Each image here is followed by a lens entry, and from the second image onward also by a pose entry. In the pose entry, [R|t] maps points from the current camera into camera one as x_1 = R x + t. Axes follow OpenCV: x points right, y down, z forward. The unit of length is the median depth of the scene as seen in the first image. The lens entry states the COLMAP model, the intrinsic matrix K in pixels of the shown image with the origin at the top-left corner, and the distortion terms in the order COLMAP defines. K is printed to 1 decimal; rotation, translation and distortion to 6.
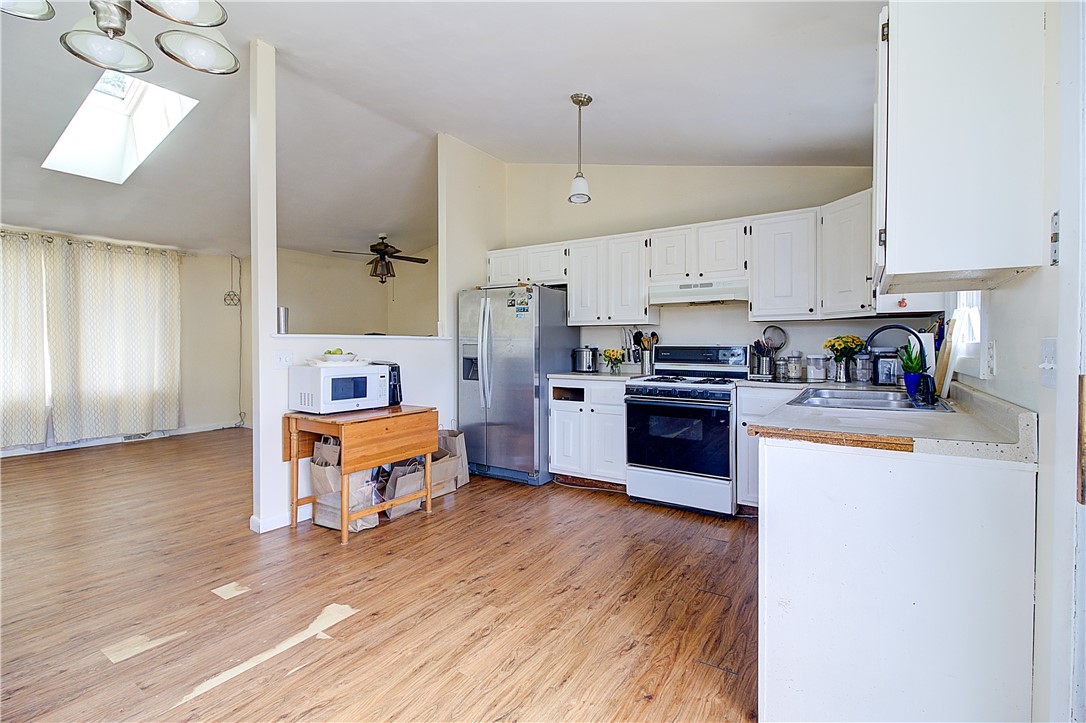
lens RADIAL K [[492.0, 0, 539.0], [0, 492.0, 349.9], [0, 0, 1]] dist [0.008014, -0.007199]
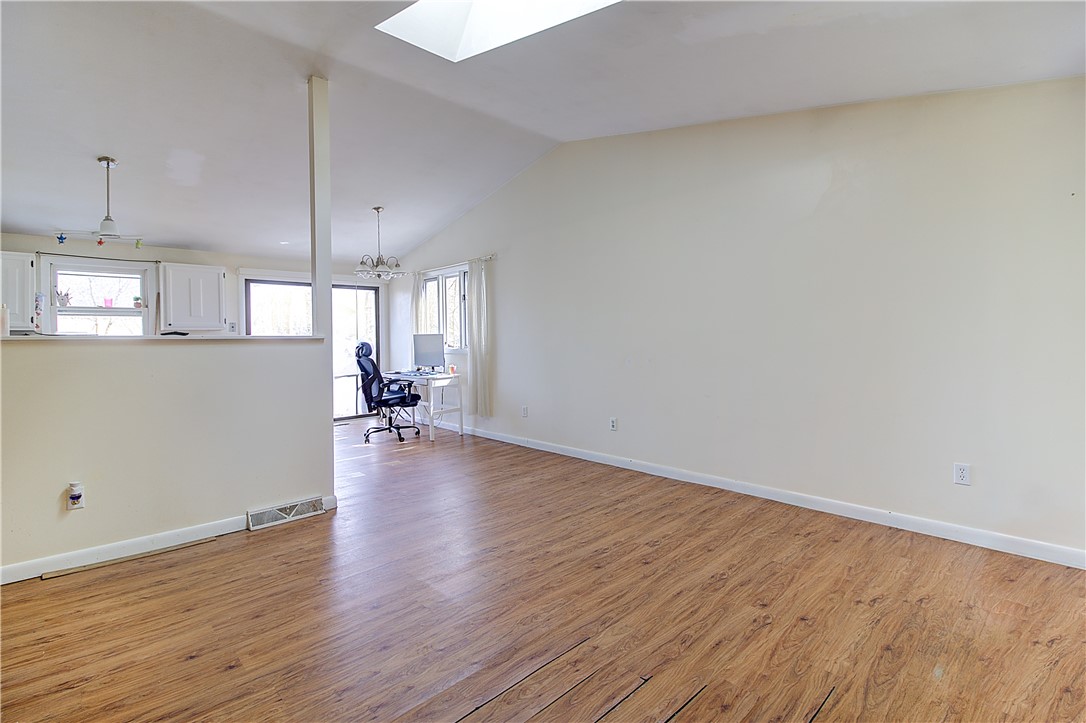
lens RADIAL K [[492.0, 0, 520.9], [0, 492.0, 338.9], [0, 0, 1]] dist [0.008014, -0.007199]
pose [[-0.962622, 0.015214, 0.270421, -1.066308], [0.017756, 0.999818, 0.006956, -0.016520], [-0.270266, 0.011497, -0.962717, 1.577159]]
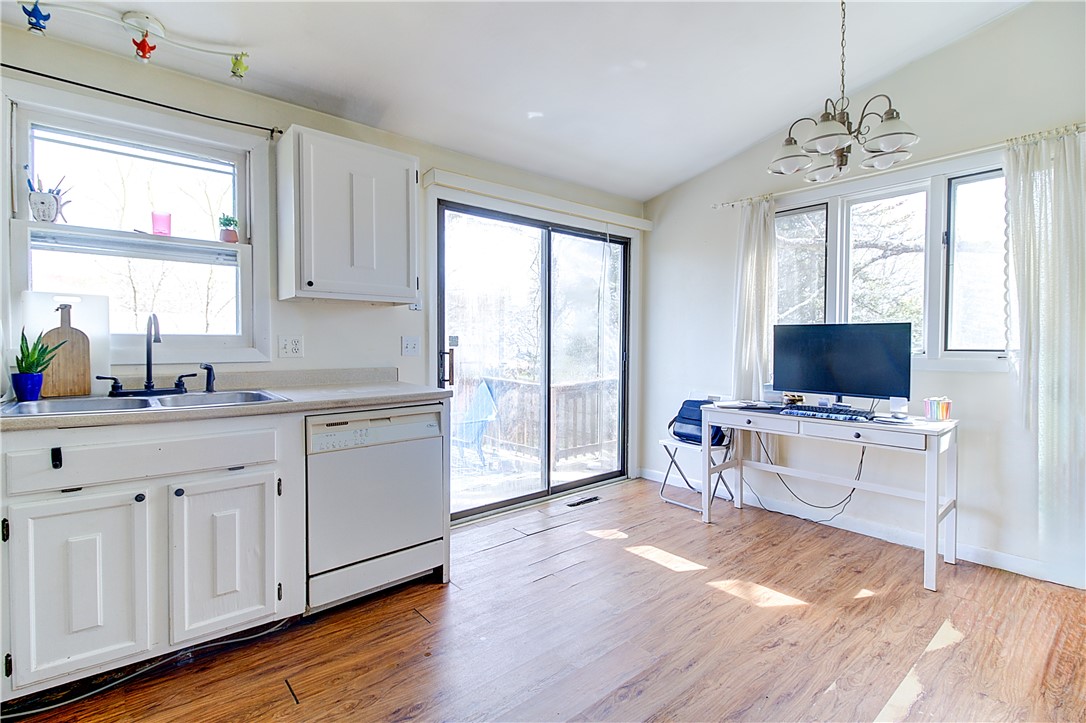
lens RADIAL K [[508.0, 0, 523.9], [0, 508.0, 354.9], [0, 0, 1]] dist [0.005559, -0.002367]
pose [[-0.954489, -0.008770, 0.298117, -0.102532], [-0.000360, 0.999601, 0.028253, 0.000286], [-0.298246, 0.026860, -0.954111, 0.960449]]
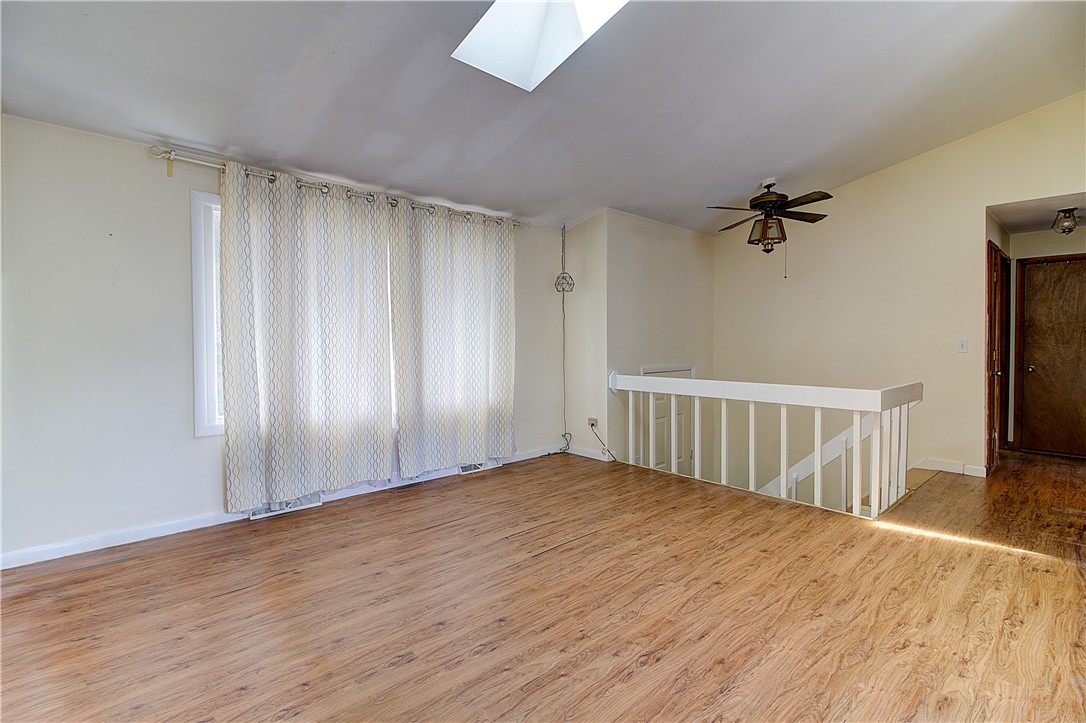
lens RADIAL K [[492.0, 0, 538.9], [0, 492.0, 352.4], [0, 0, 1]] dist [0.008014, -0.007199]
pose [[0.966271, 0.000187, -0.257528, -0.817403], [0.001616, 0.999976, 0.006789, -0.006381], [0.257523, -0.006976, 0.966247, 0.469700]]
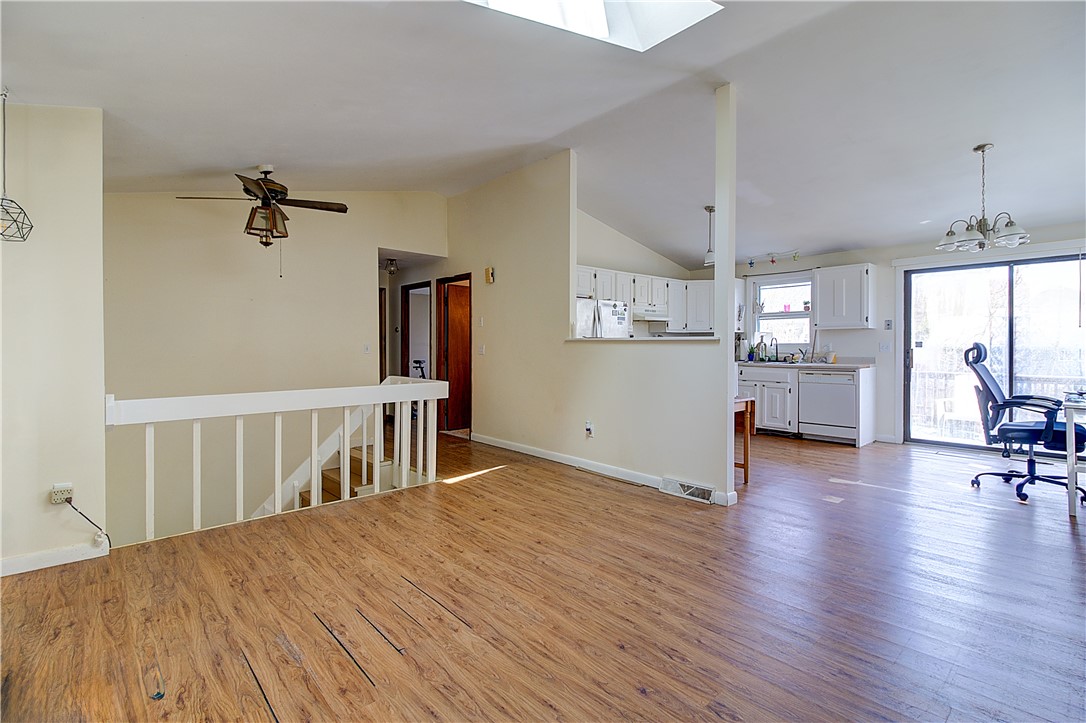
lens RADIAL K [[492.0, 0, 544.2], [0, 492.0, 348.2], [0, 0, 1]] dist [0.008014, -0.007199]
pose [[0.262095, -0.009298, 0.964997, -1.460250], [0.016006, 0.999858, 0.005287, -0.012508], [-0.964909, 0.014060, 0.262207, 0.900291]]
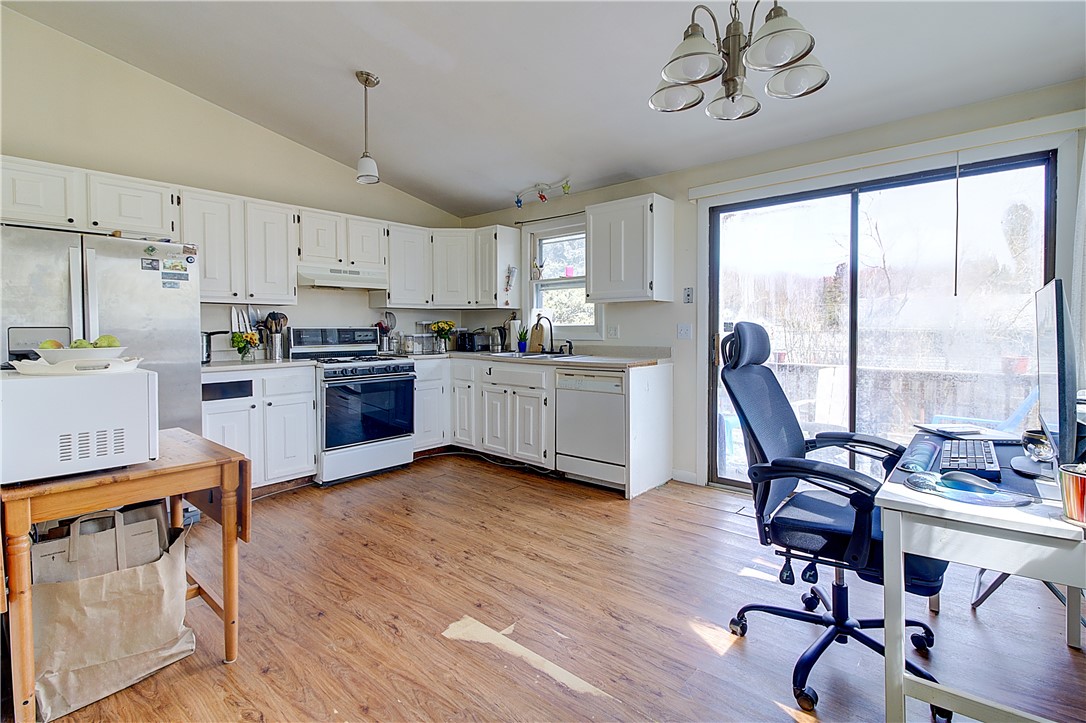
lens RADIAL K [[508.0, 0, 558.0], [0, 508.0, 343.0], [0, 0, 1]] dist [0.005559, -0.002367]
pose [[0.125924, -0.031843, 0.991529, -0.718025], [0.015538, 0.999425, 0.030124, -0.001663], [-0.991918, 0.011613, 0.126346, 0.401260]]
